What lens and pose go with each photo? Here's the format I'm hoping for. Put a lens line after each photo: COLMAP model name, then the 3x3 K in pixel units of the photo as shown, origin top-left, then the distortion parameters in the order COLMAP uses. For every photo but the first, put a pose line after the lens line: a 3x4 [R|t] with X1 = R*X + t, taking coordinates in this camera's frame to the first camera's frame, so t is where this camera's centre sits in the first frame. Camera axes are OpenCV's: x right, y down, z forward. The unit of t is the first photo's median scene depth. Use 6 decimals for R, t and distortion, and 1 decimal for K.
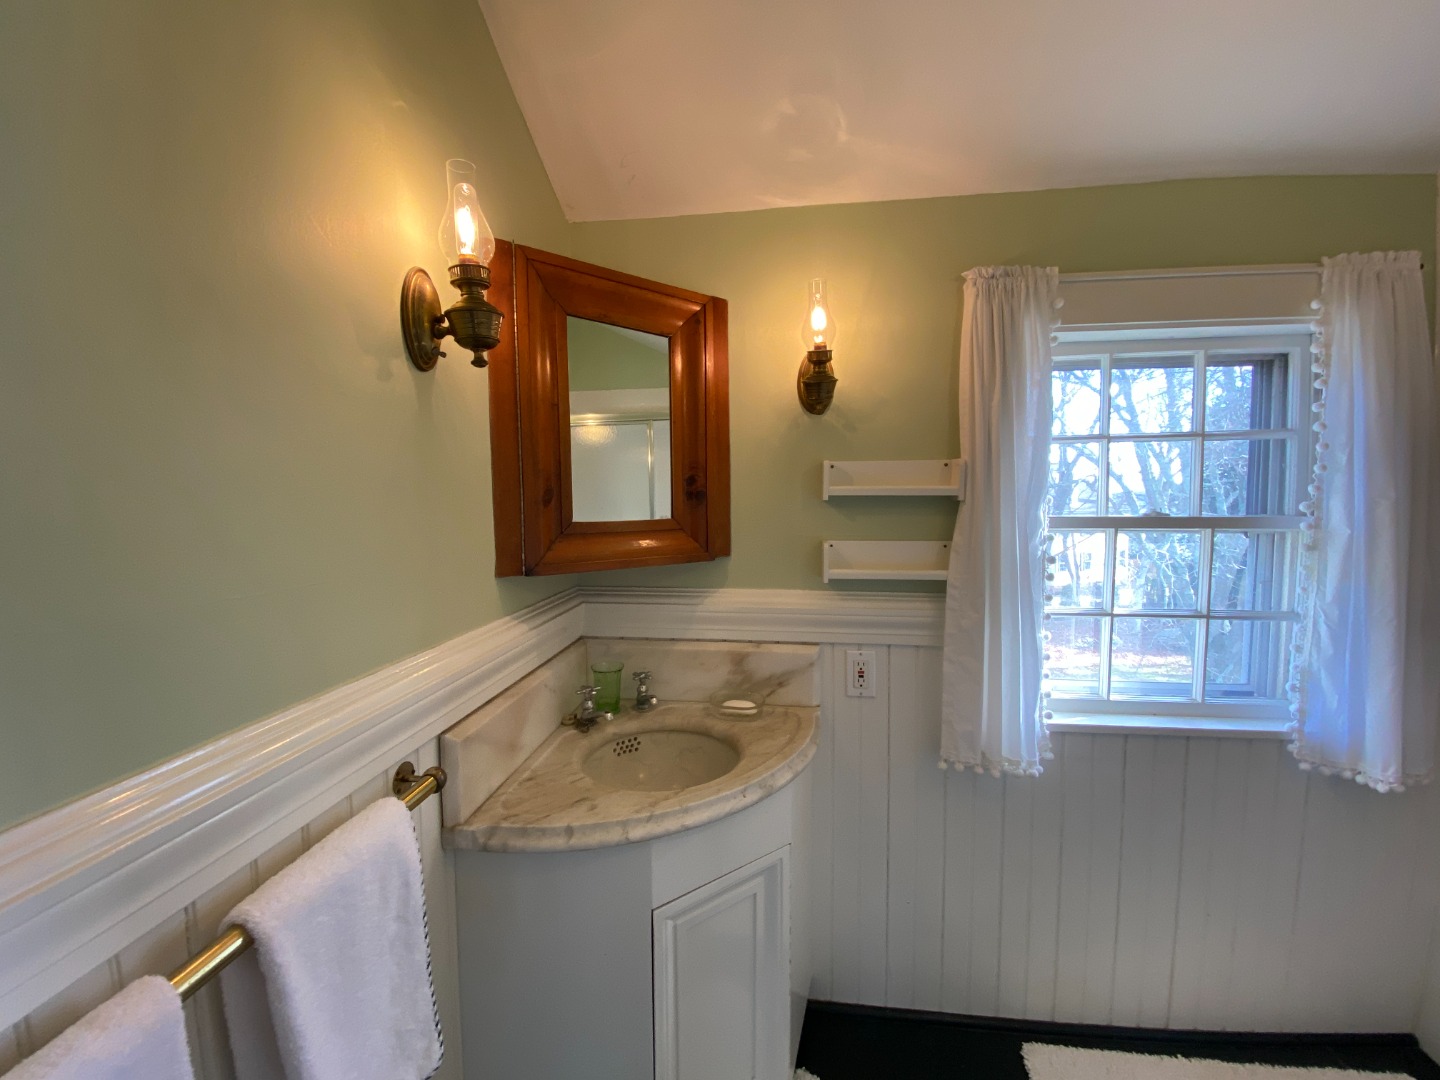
lens RADIAL K [[602.2, 0, 719.7], [0, 602.2, 528.3], [0, 0, 1]] dist [0.025069, -0.027401]
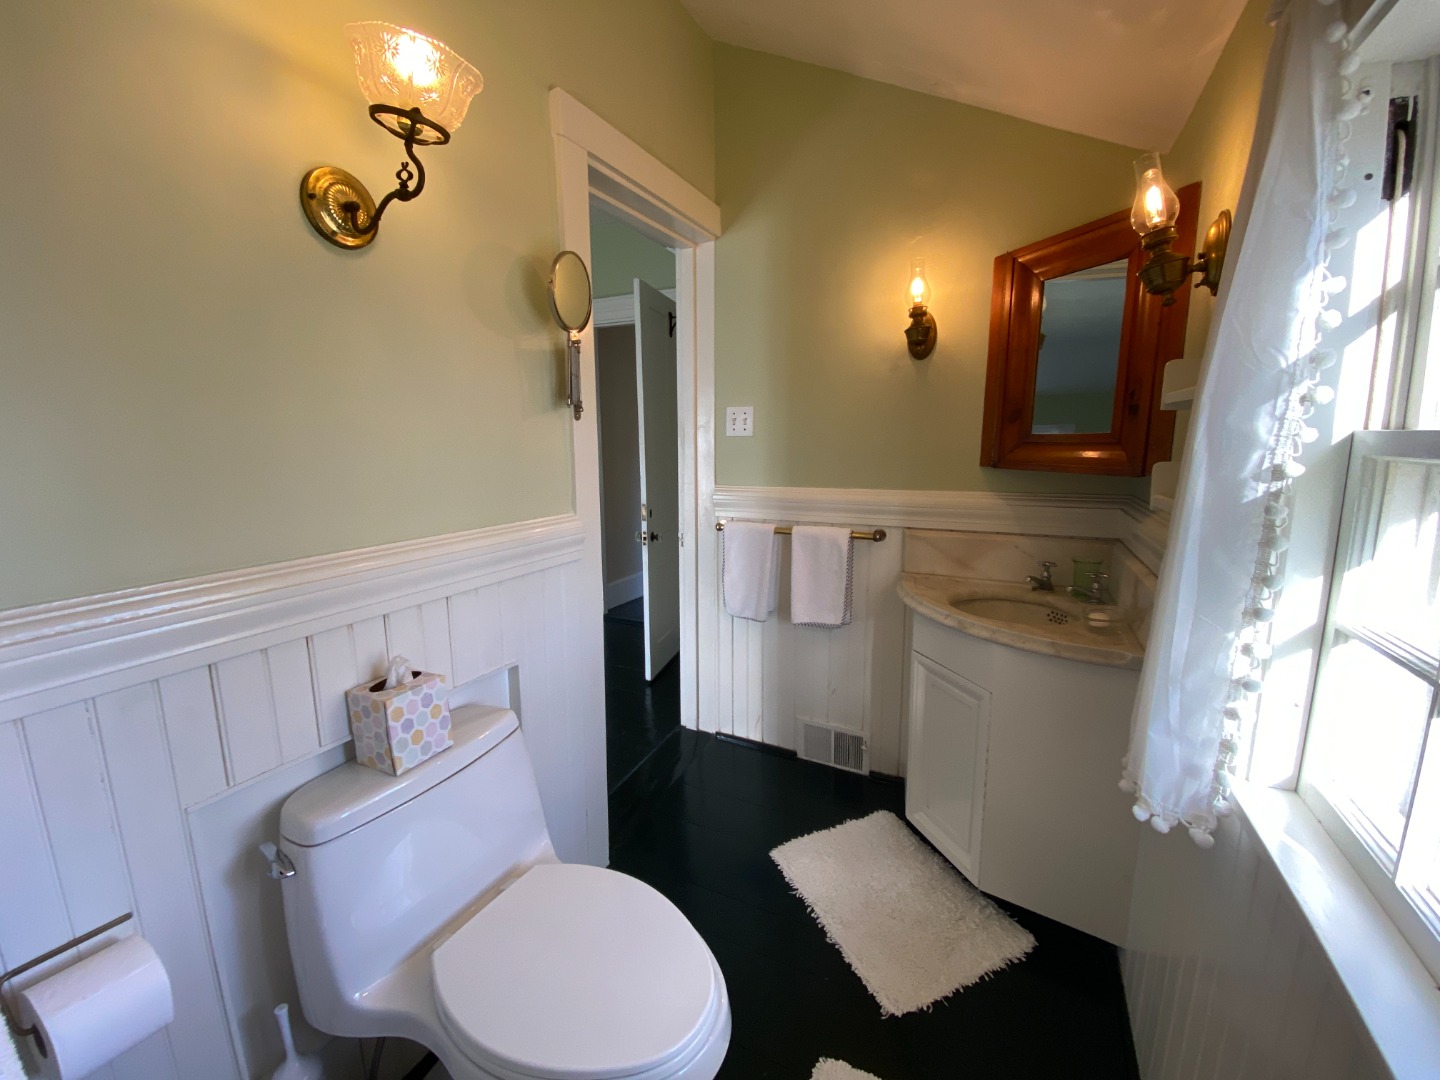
lens RADIAL K [[602.2, 0, 719.7], [0, 602.2, 528.3], [0, 0, 1]] dist [0.025069, -0.027401]
pose [[-0.323519, 0.142589, -0.935416, 1.329979], [-0.045537, 0.985089, 0.165910, 0.005455], [0.945125, 0.096271, -0.312202, 0.777072]]
